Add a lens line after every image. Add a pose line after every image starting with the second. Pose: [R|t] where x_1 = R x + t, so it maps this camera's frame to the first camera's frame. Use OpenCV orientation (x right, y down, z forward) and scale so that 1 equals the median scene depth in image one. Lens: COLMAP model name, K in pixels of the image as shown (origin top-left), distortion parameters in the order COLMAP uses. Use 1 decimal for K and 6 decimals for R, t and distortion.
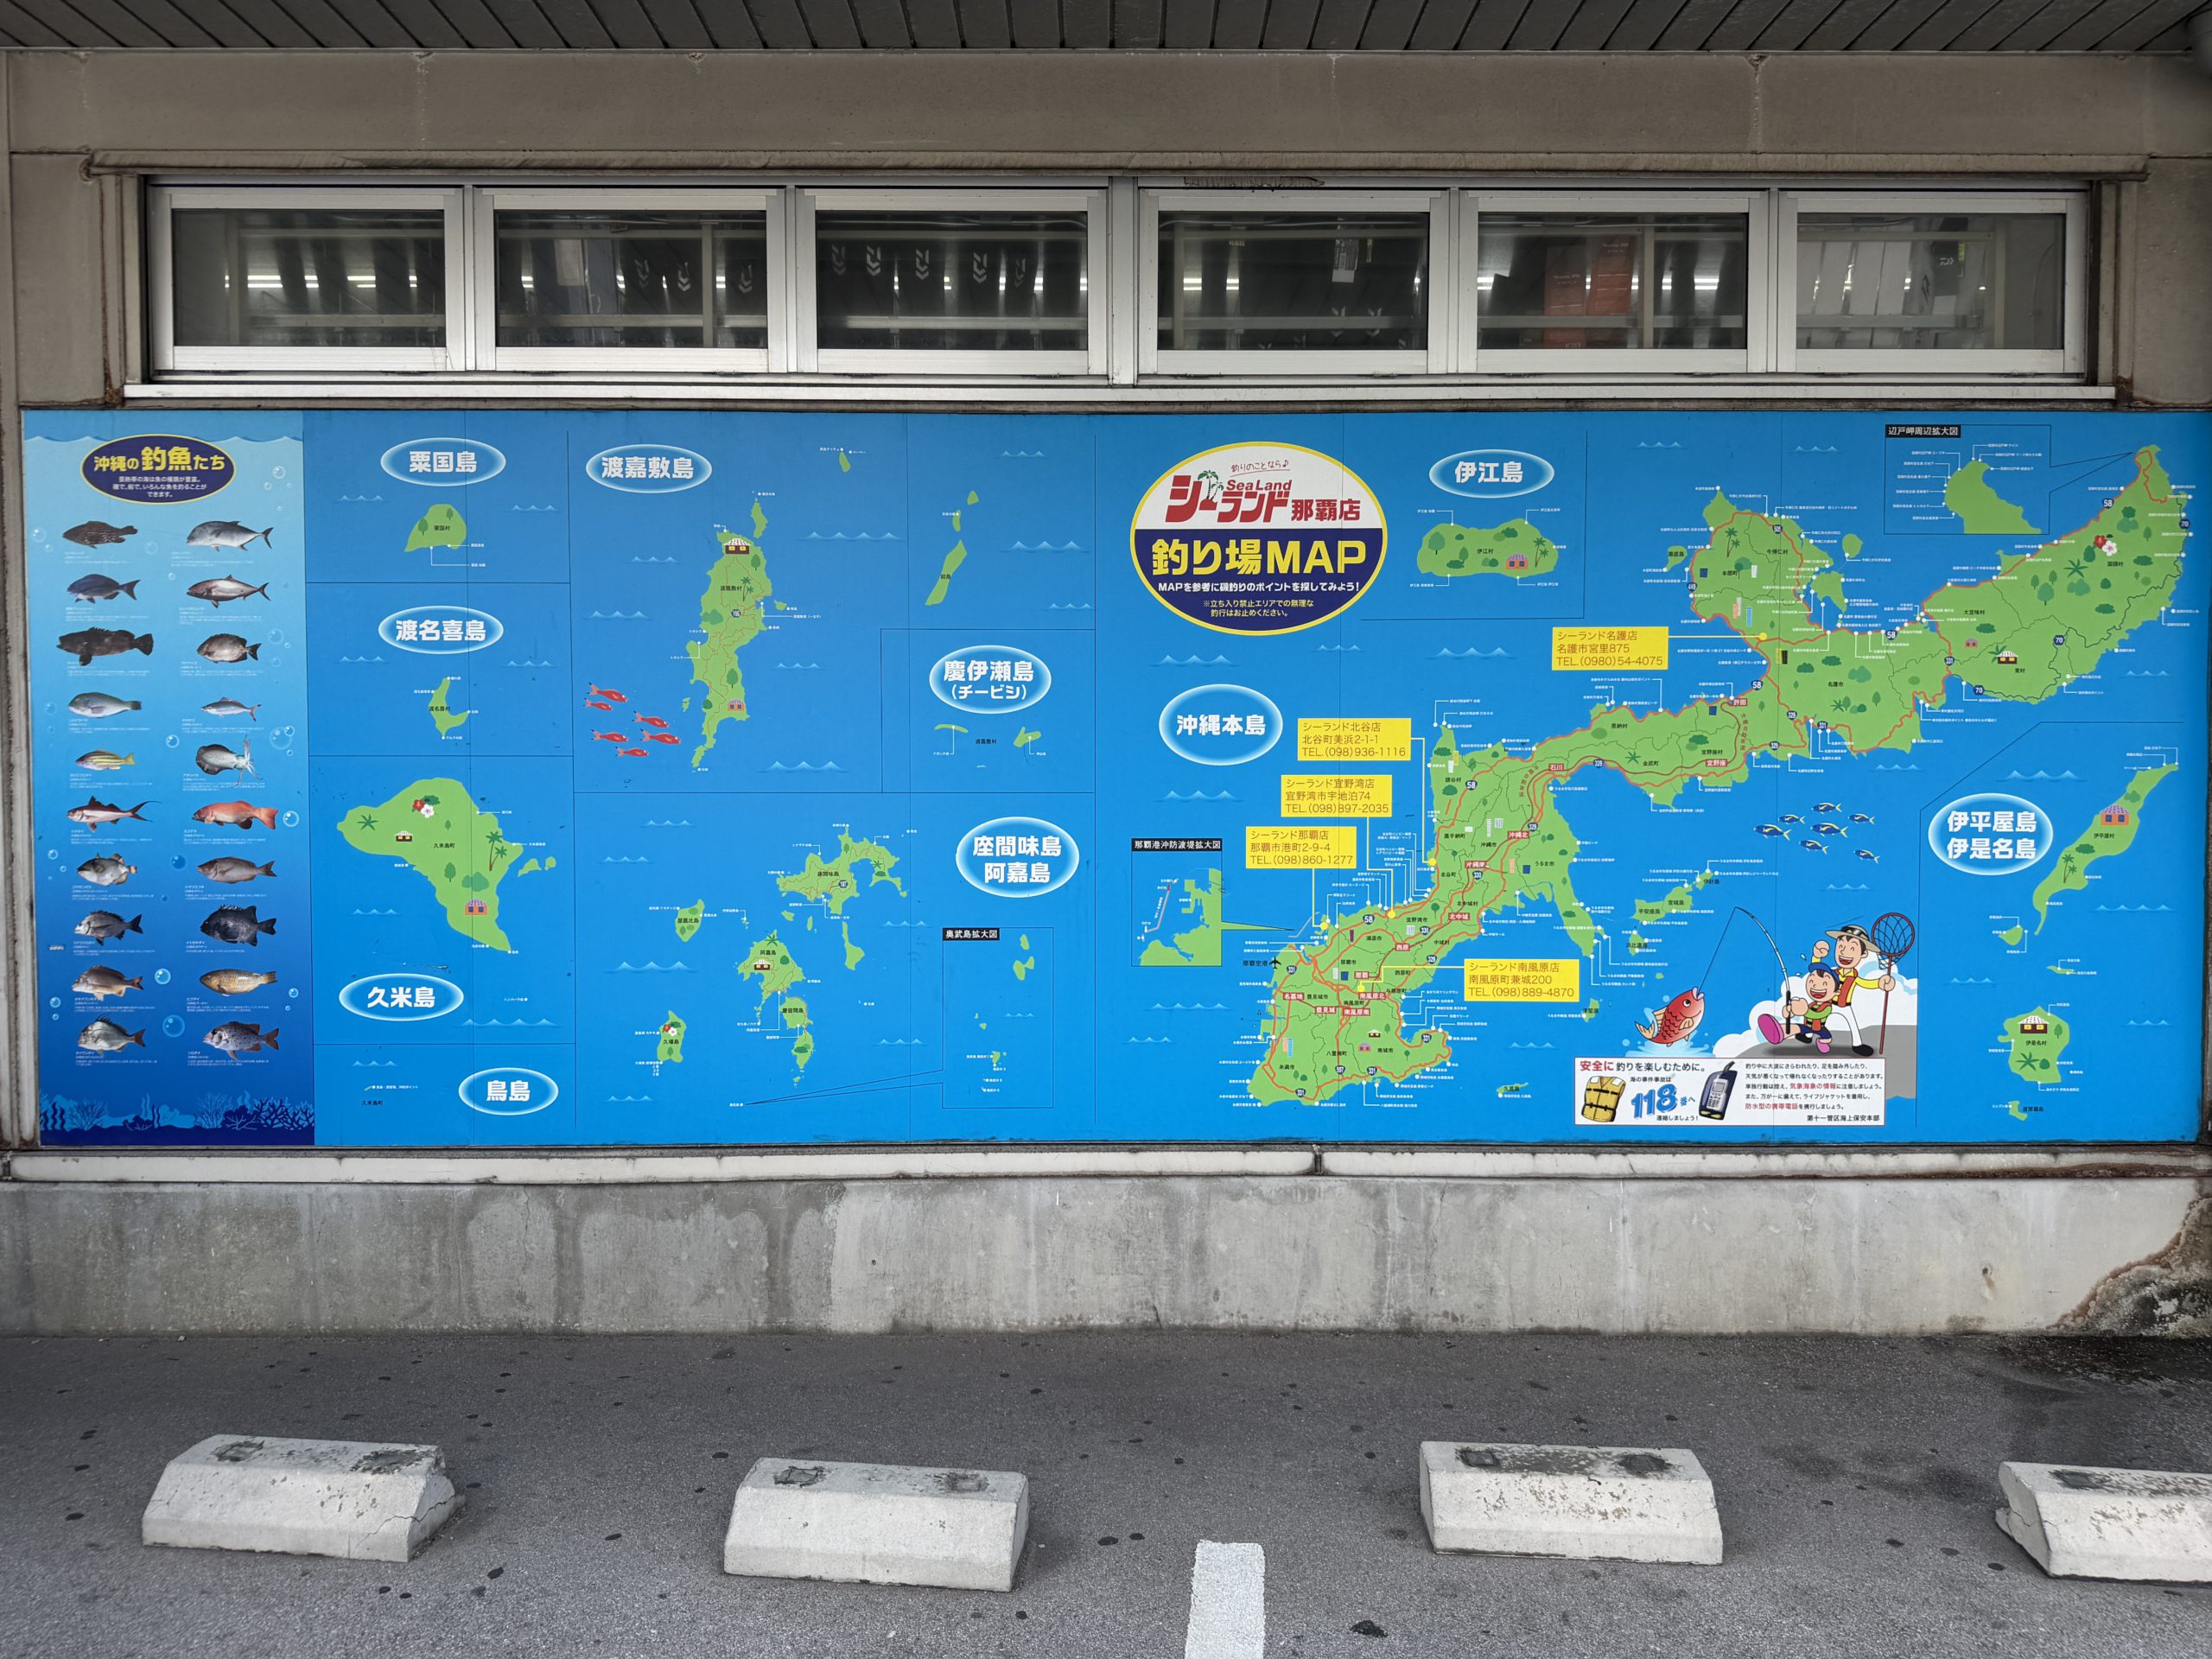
lens RADIAL K [[1551.5, 0, 1106.0], [0, 1551.5, 829.5], [0, 0, 1]] dist [0.011649, -0.003075]
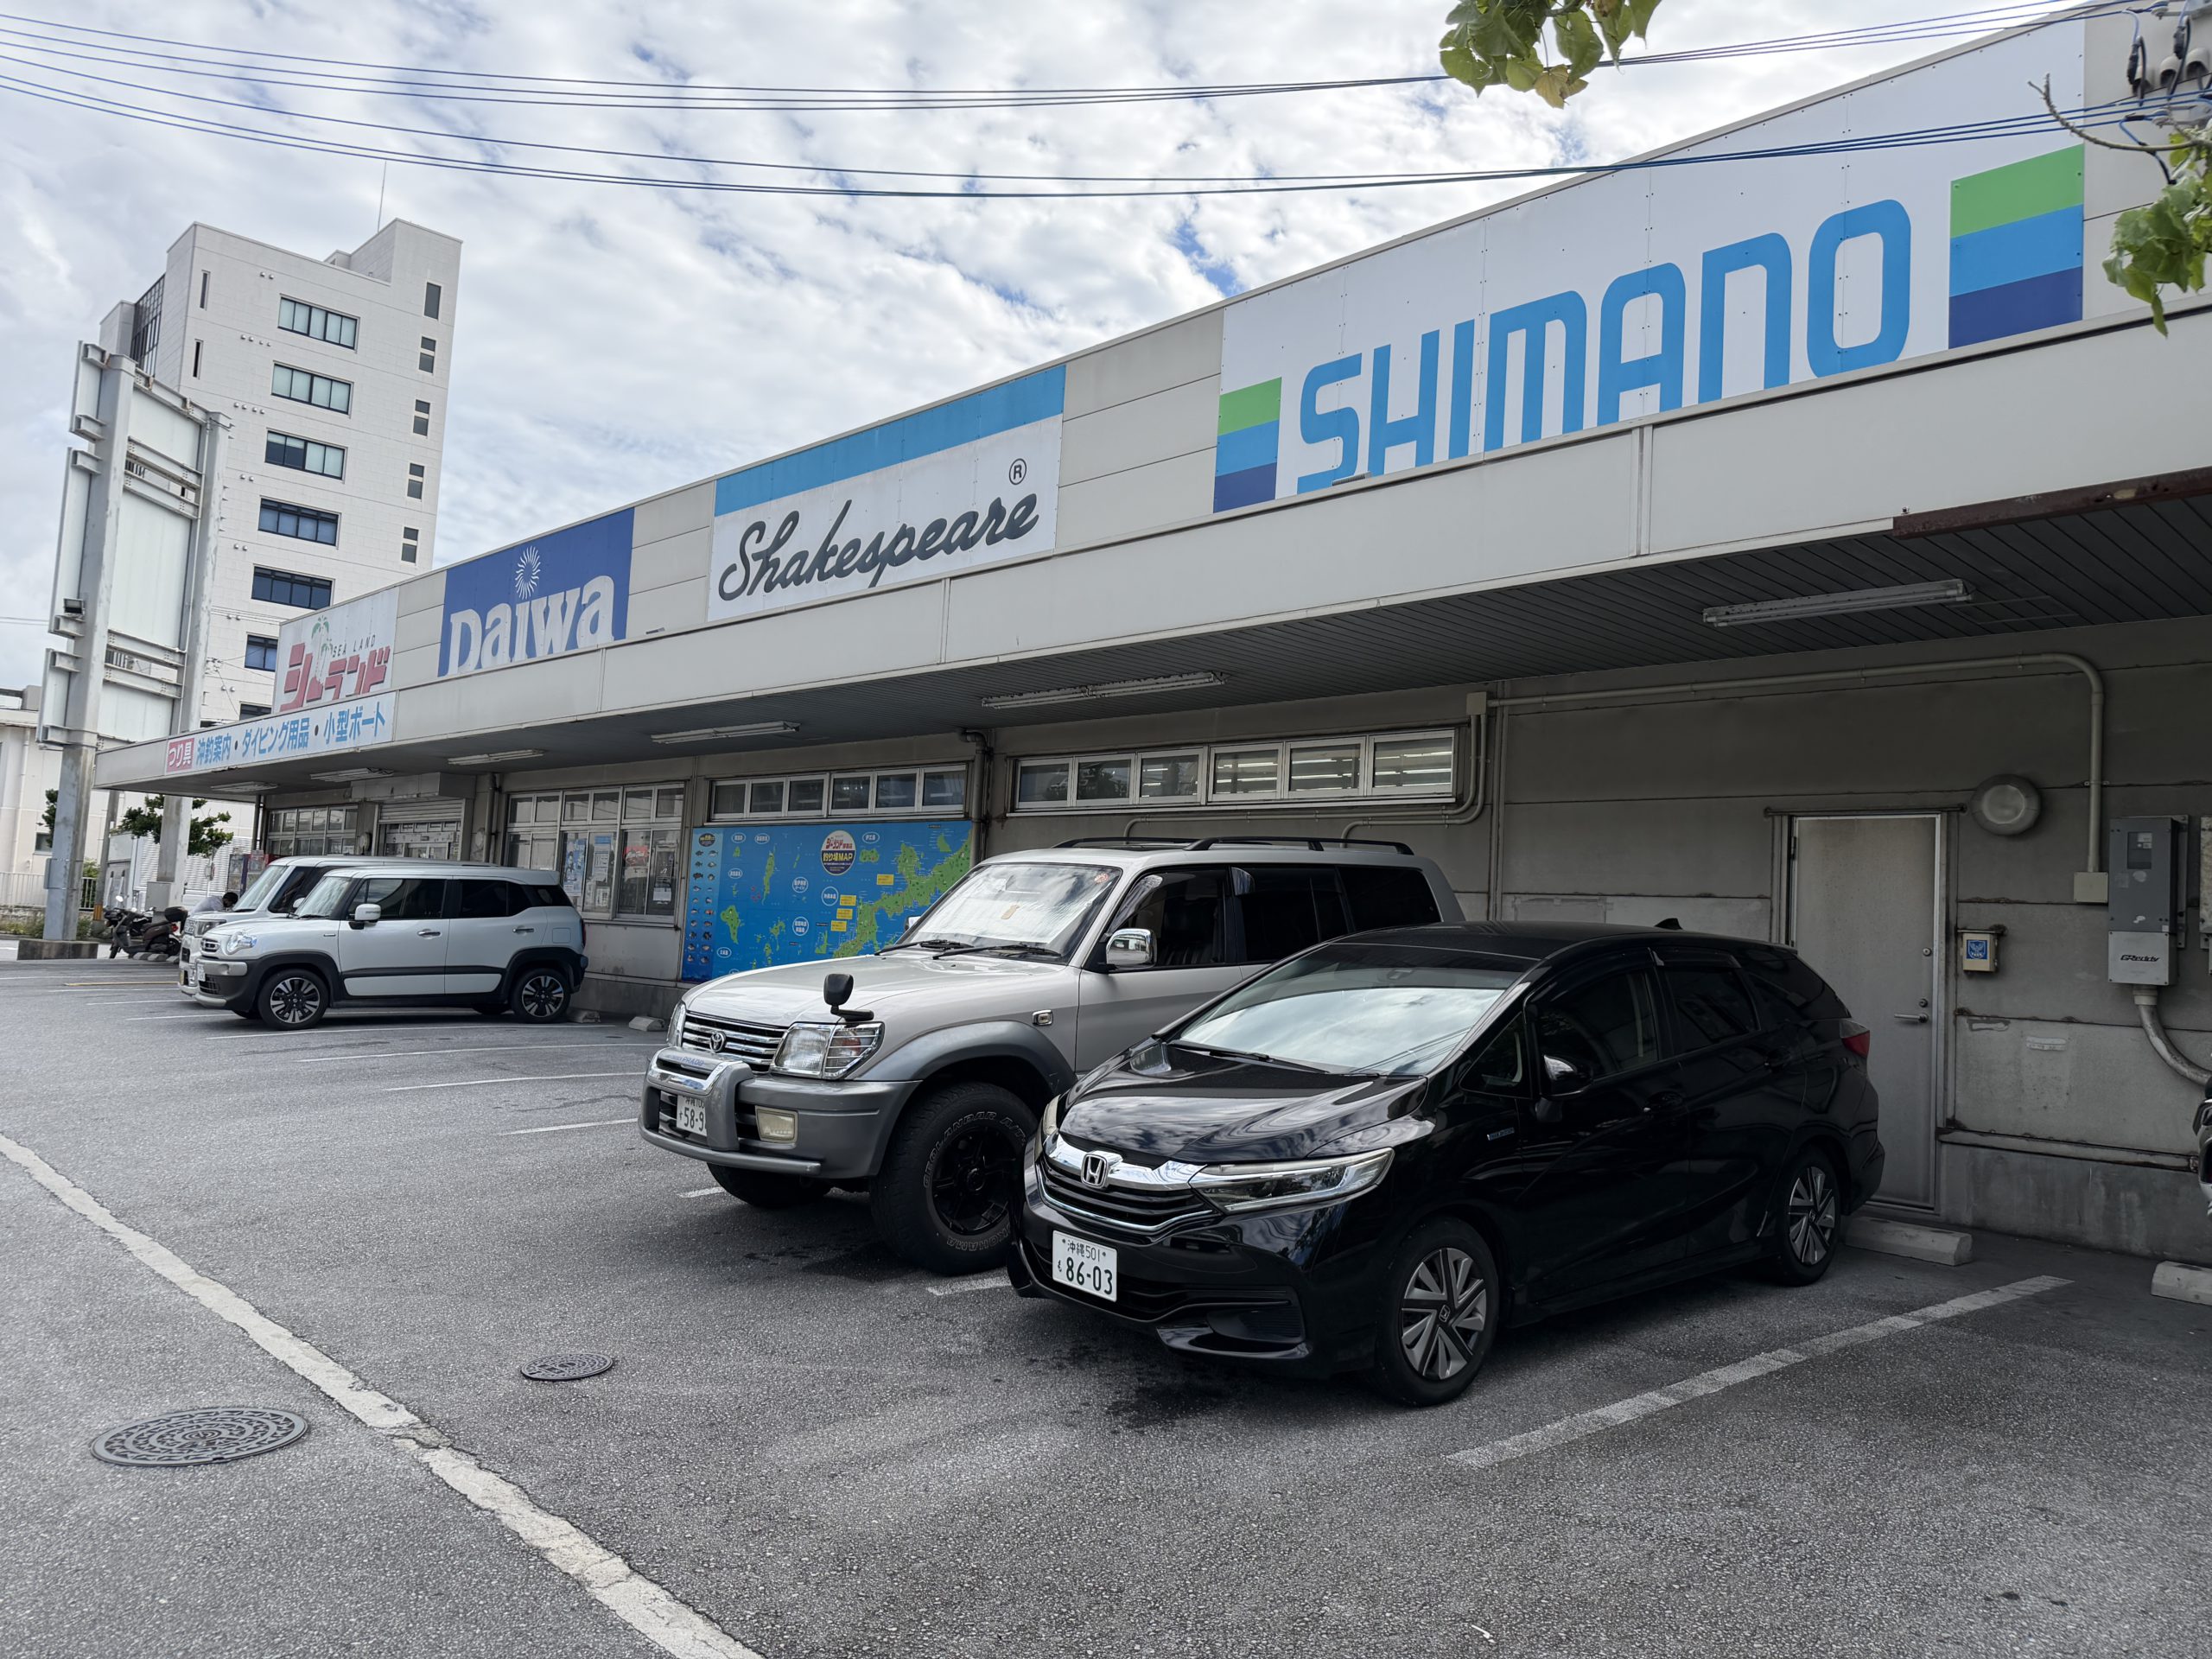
lens RADIAL K [[1551.5, 0, 1106.0], [0, 1551.5, 829.5], [0, 0, 1]] dist [0.011649, -0.003075]
pose [[0.696164, -0.014200, -0.717742, 3.674917], [-0.081784, 0.991726, -0.098945, 0.110127], [0.713209, 0.127582, 0.689243, -1.424486]]
